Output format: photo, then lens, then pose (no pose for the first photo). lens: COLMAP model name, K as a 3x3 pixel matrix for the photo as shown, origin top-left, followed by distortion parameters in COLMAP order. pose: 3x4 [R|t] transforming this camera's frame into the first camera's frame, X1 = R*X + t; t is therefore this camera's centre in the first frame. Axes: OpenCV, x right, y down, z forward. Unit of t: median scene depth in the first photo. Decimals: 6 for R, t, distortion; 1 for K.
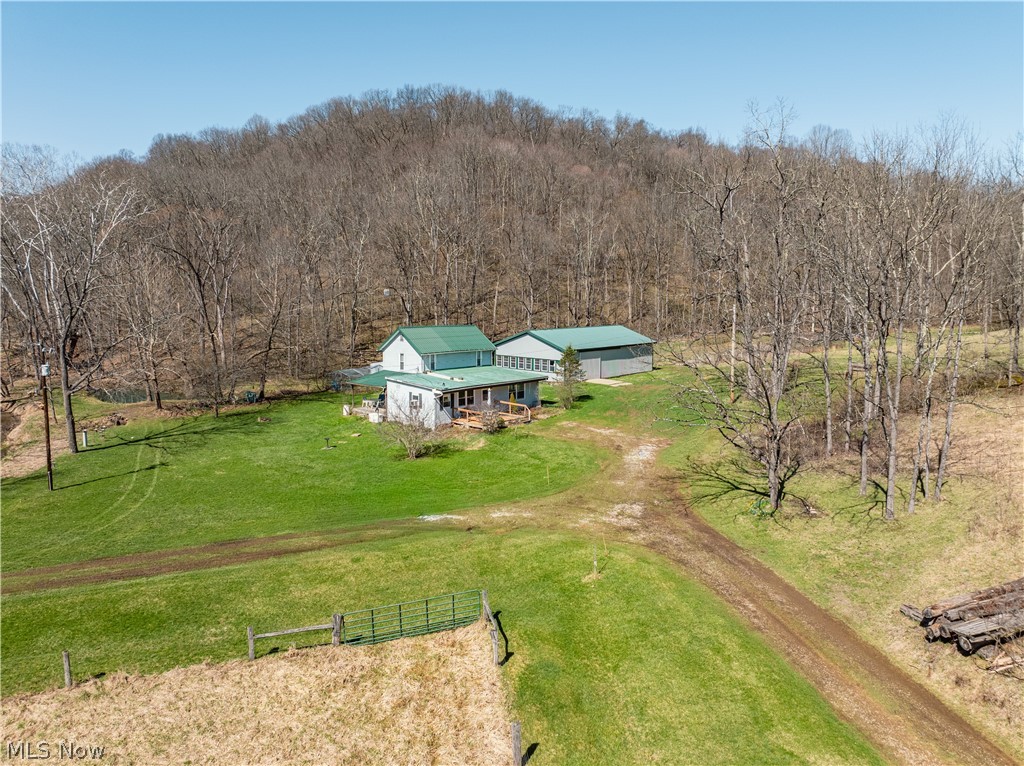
lens RADIAL K [[719.7, 0, 508.5], [0, 719.7, 380.9], [0, 0, 1]] dist [-0.037930, -0.003483]
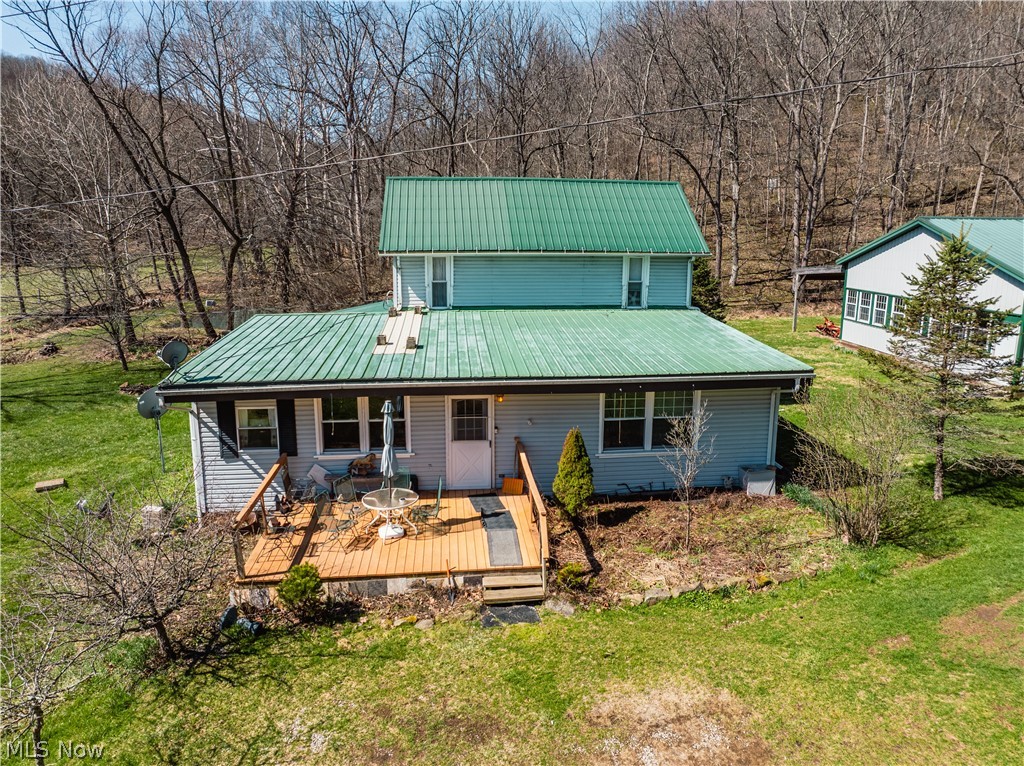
lens RADIAL K [[719.7, 0, 513.4], [0, 719.7, 384.4], [0, 0, 1]] dist [-0.037930, -0.003483]
pose [[0.762811, 0.138426, -0.631631, 0.122522], [-0.079886, 0.989508, 0.120380, -0.021246], [0.641668, -0.041369, 0.765866, 0.752147]]
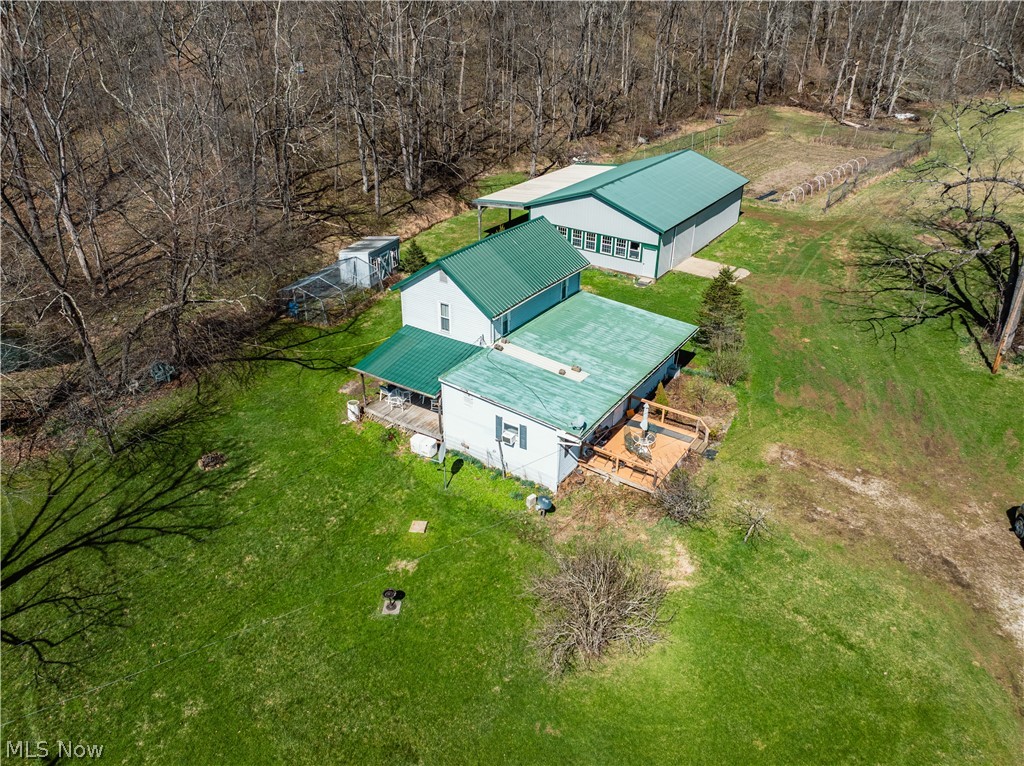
lens RADIAL K [[719.7, 0, 516.4], [0, 719.7, 382.7], [0, 0, 1]] dist [-0.037930, -0.003483]
pose [[0.984377, -0.079429, 0.157140, -0.181614], [0.014547, 0.926105, 0.376985, -0.183532], [-0.175472, -0.368809, 0.912792, 0.464362]]
